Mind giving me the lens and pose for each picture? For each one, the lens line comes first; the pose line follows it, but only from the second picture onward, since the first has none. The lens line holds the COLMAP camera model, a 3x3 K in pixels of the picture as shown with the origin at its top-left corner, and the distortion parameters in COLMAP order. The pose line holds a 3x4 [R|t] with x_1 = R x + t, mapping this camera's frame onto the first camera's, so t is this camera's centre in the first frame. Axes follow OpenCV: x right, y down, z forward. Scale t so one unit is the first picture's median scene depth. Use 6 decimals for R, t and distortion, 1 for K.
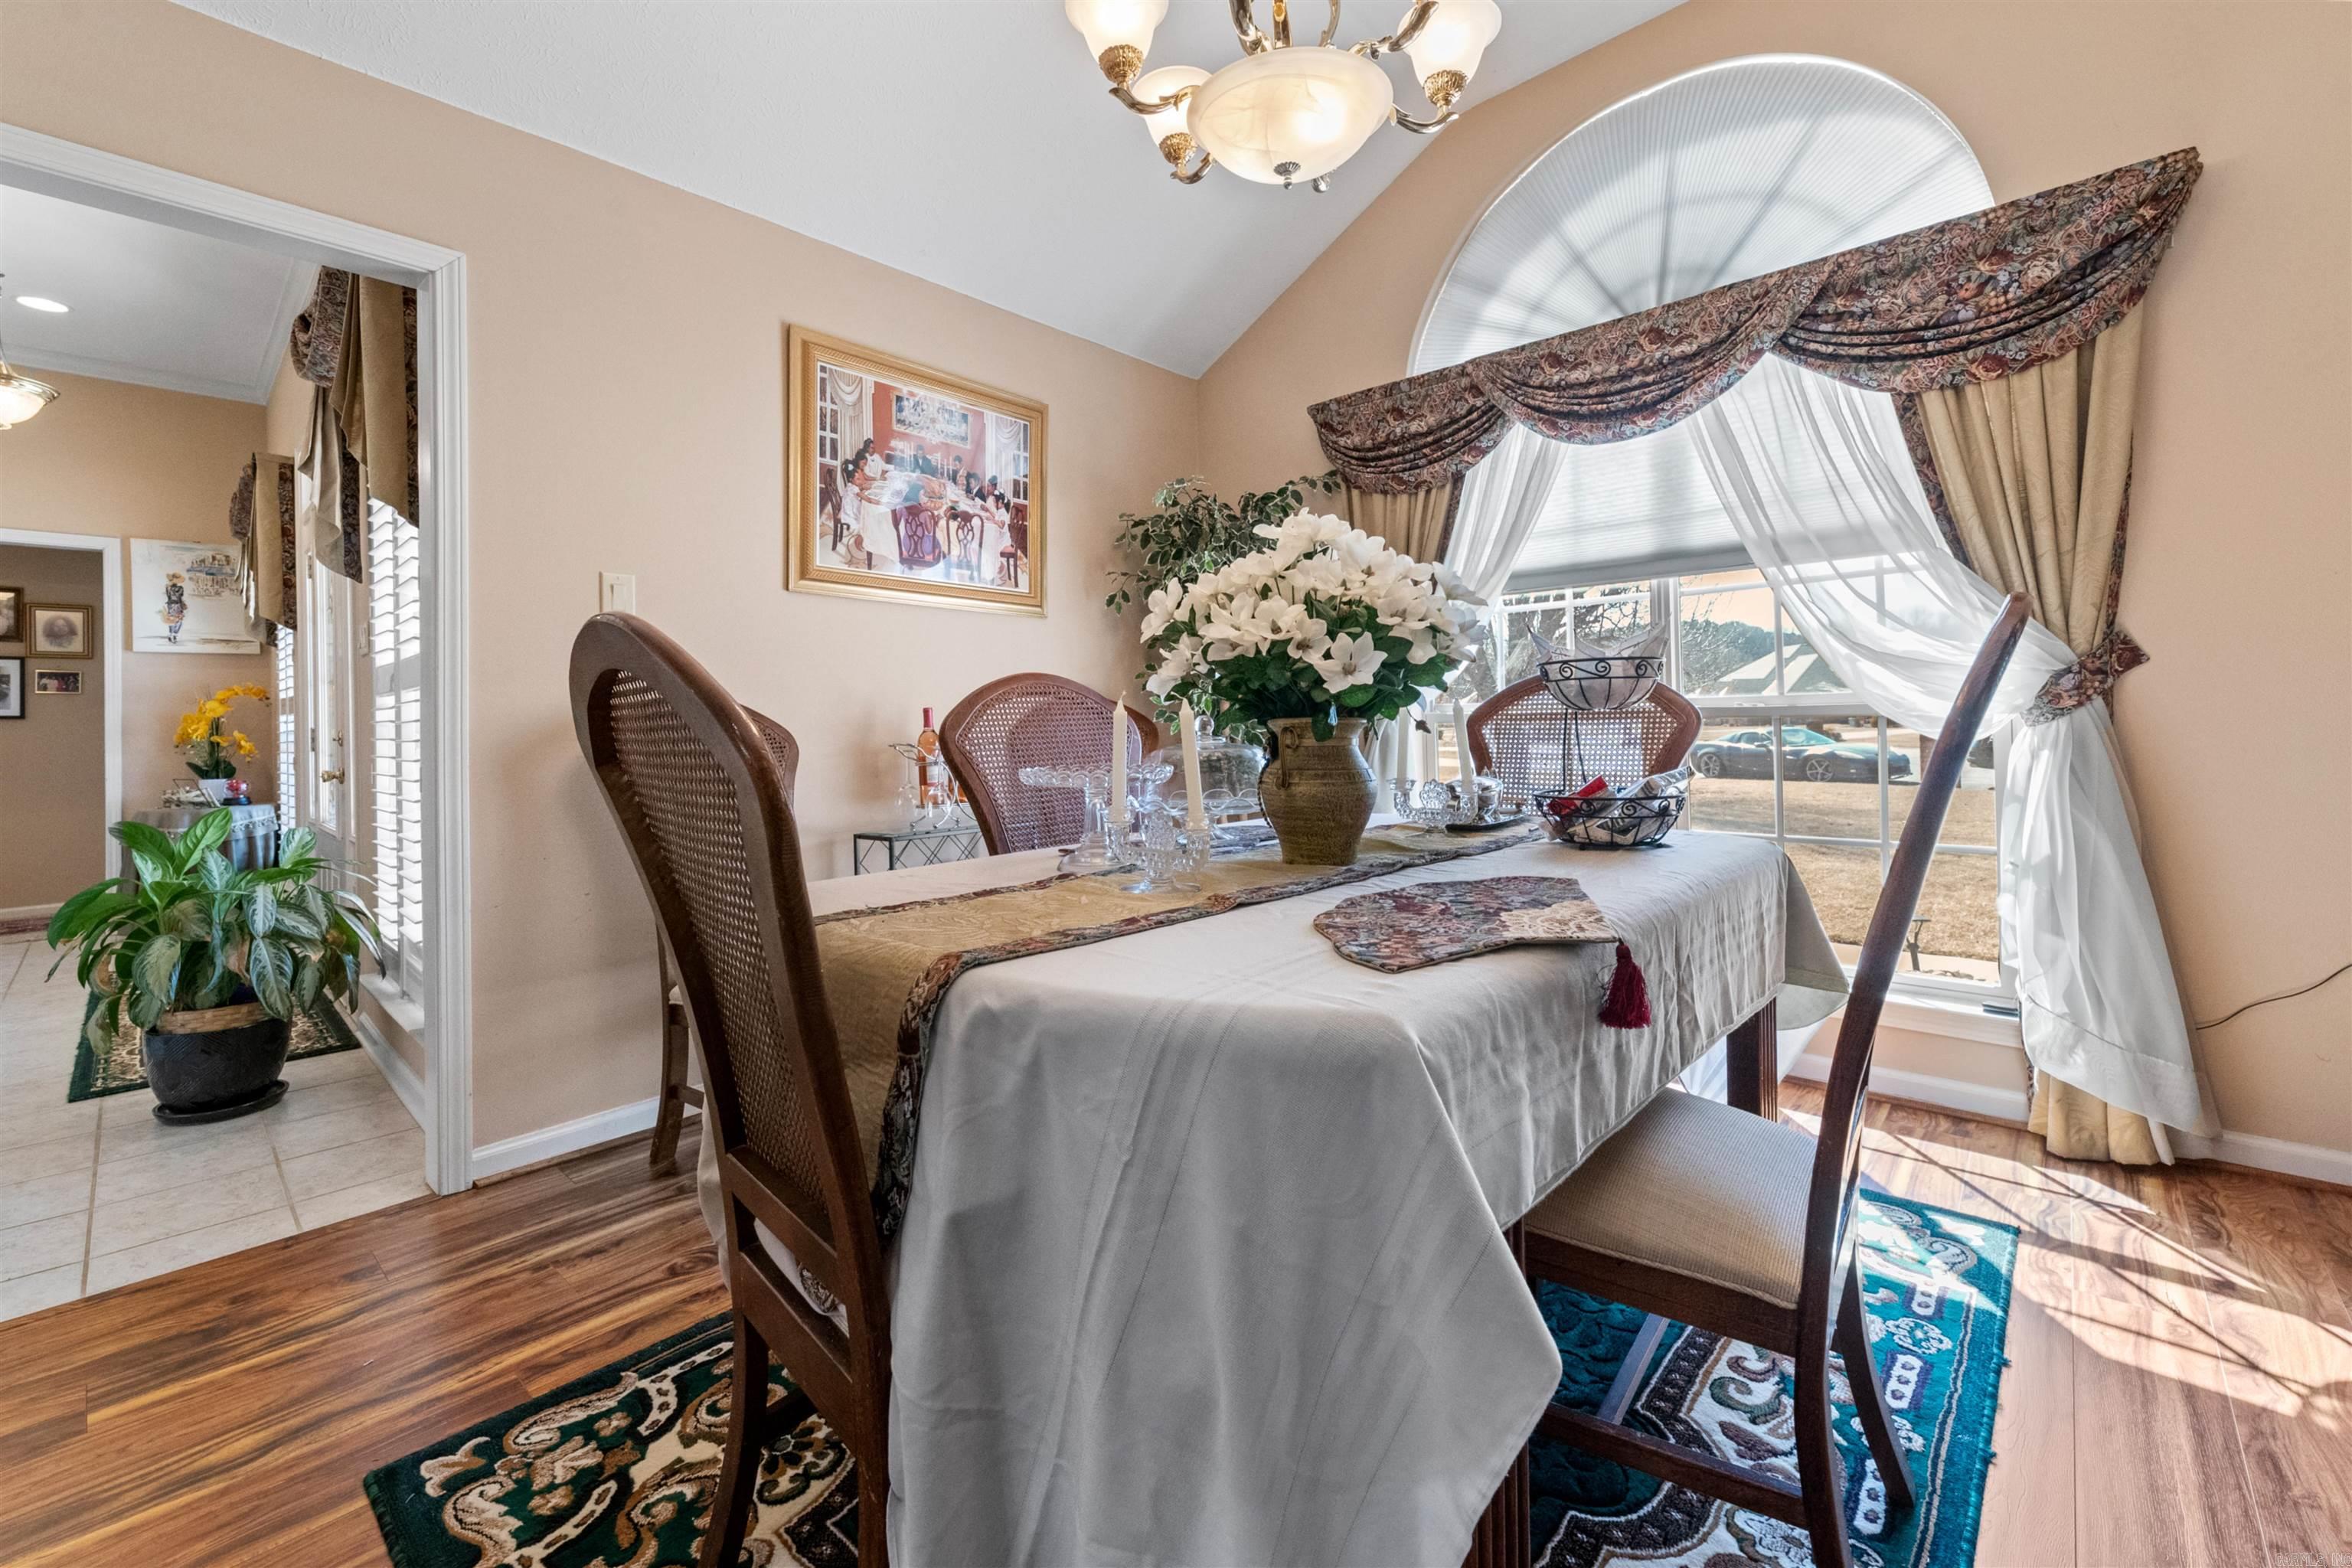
lens RADIAL K [[985.9, 0, 1143.0], [0, 985.9, 717.3], [0, 0, 1]] dist [0.009234, -0.004029]
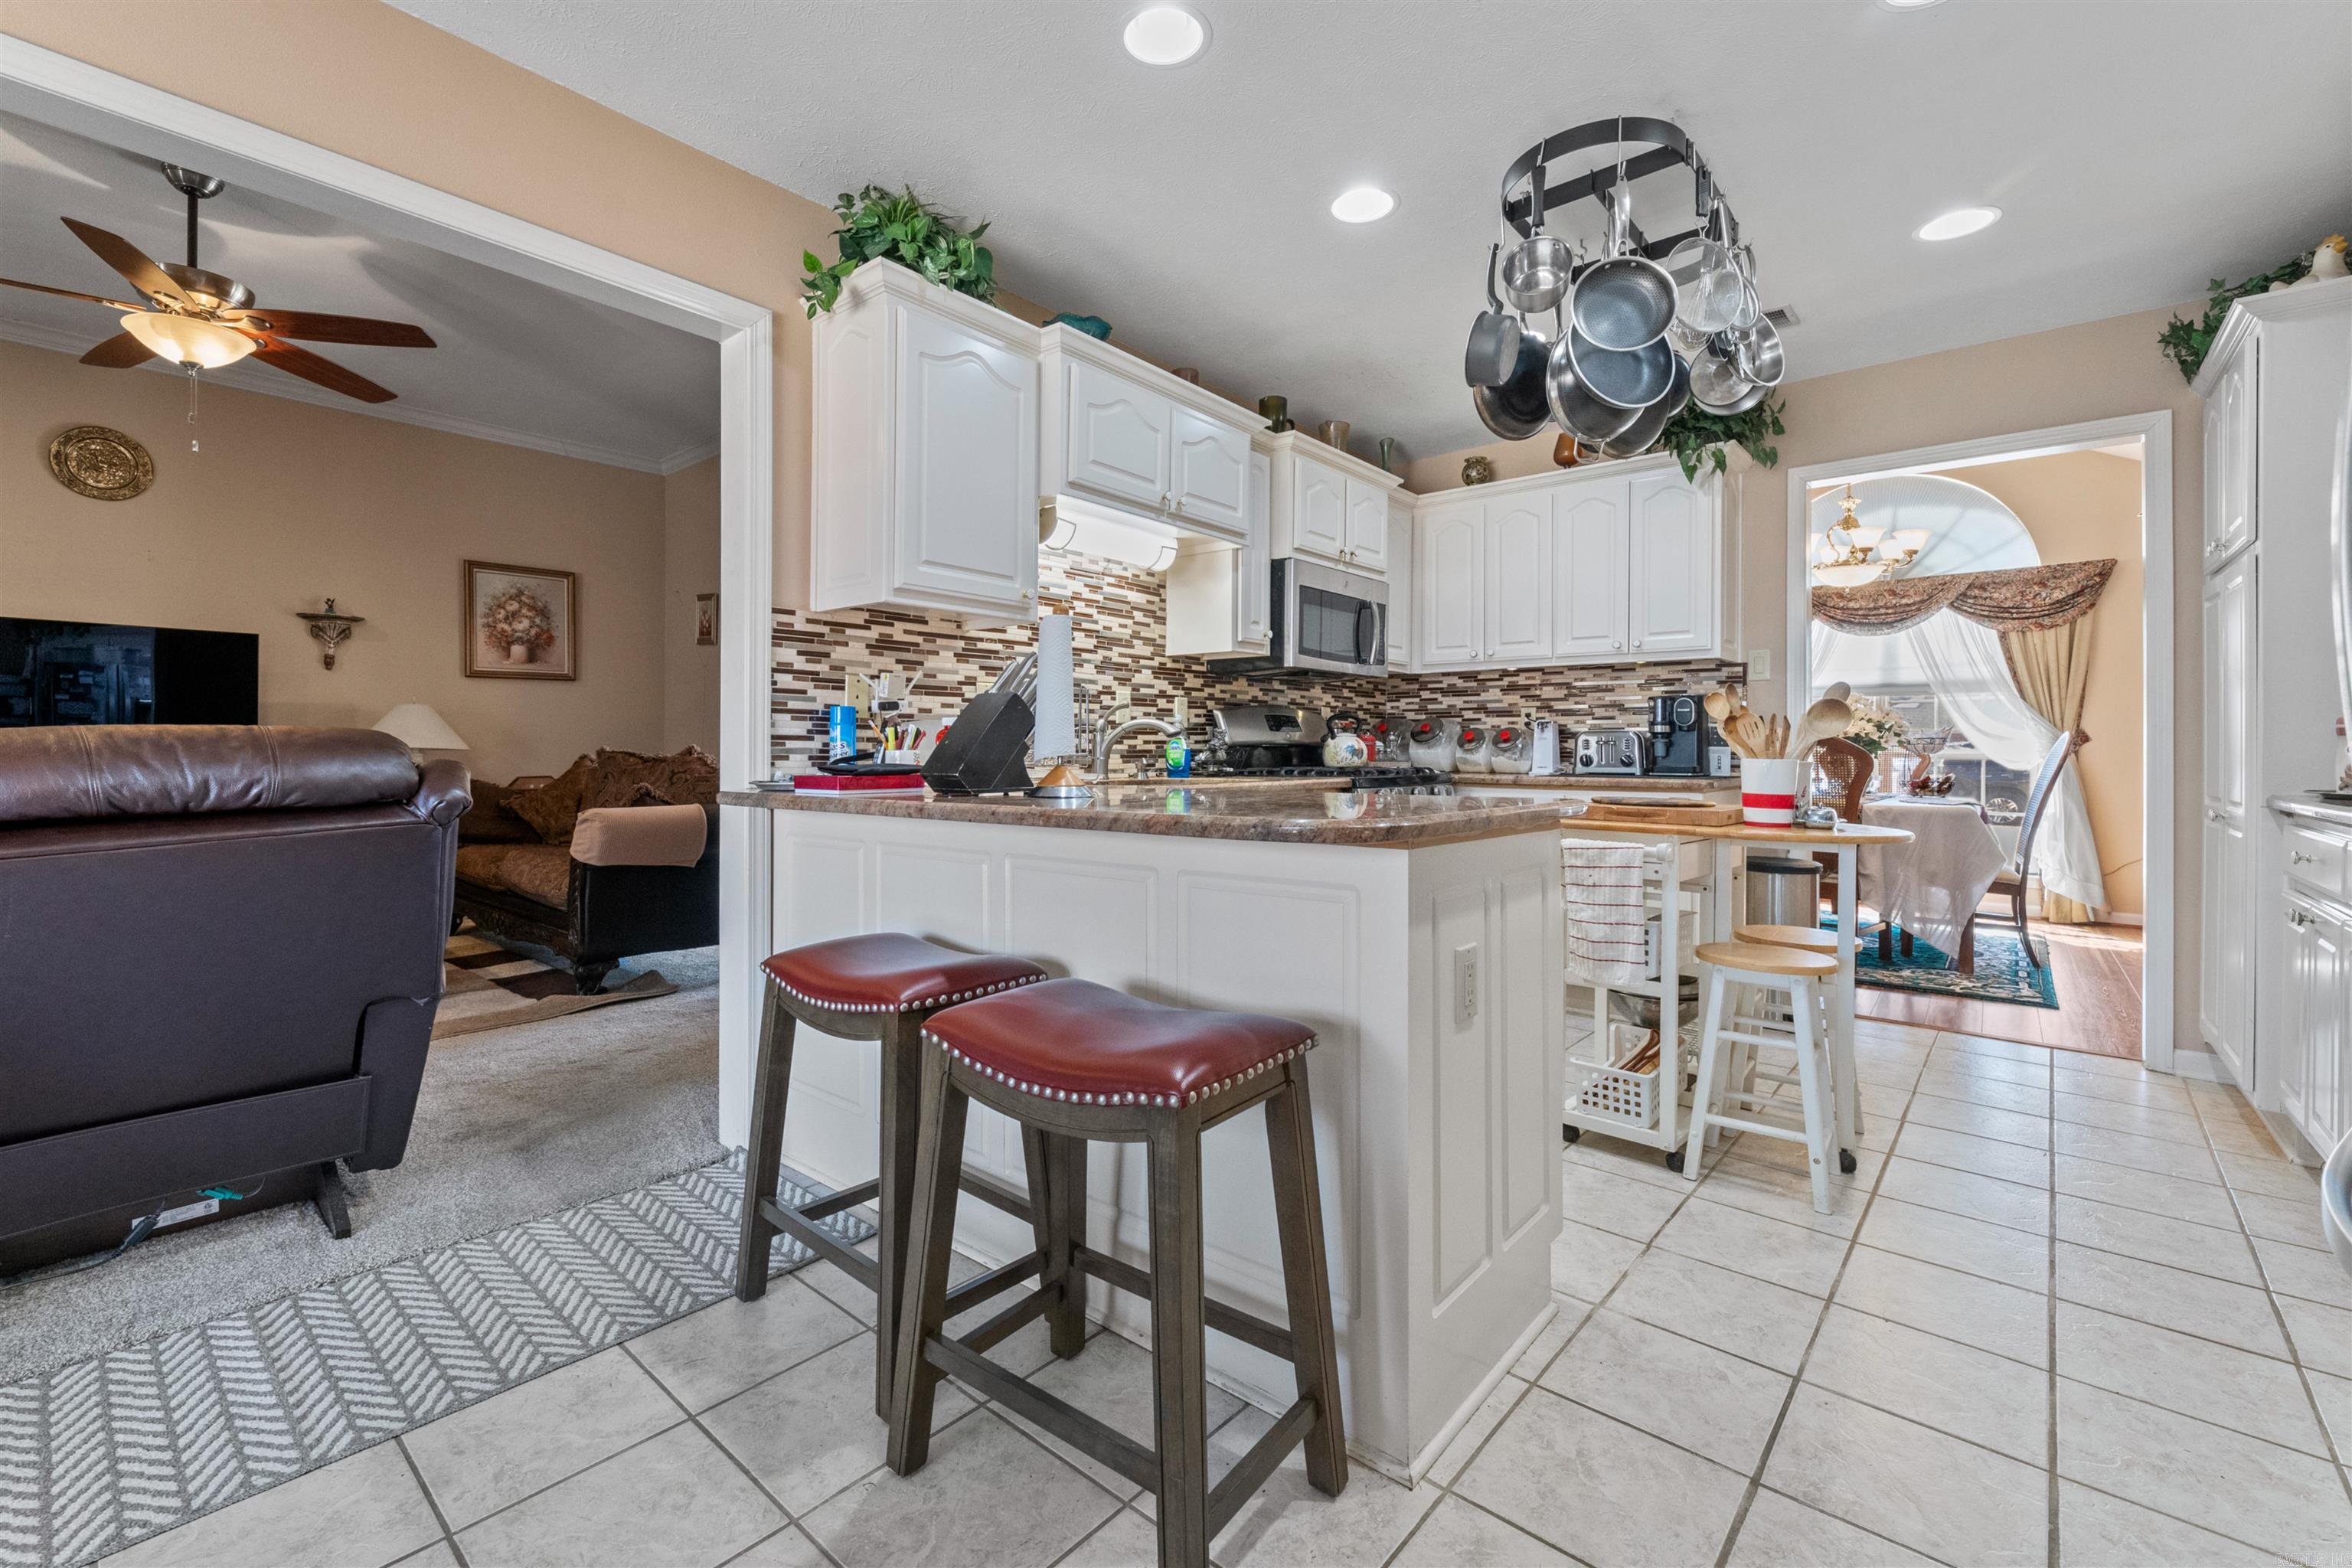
lens RADIAL K [[985.9, 0, 1163.1], [0, 985.9, 755.2], [0, 0, 1]] dist [0.009234, -0.004029]
pose [[0.998233, 0.024189, 0.054269, -1.560500], [-0.024708, 0.999655, 0.008921, 0.020382], [-0.054034, -0.010247, 0.998487, -1.469159]]
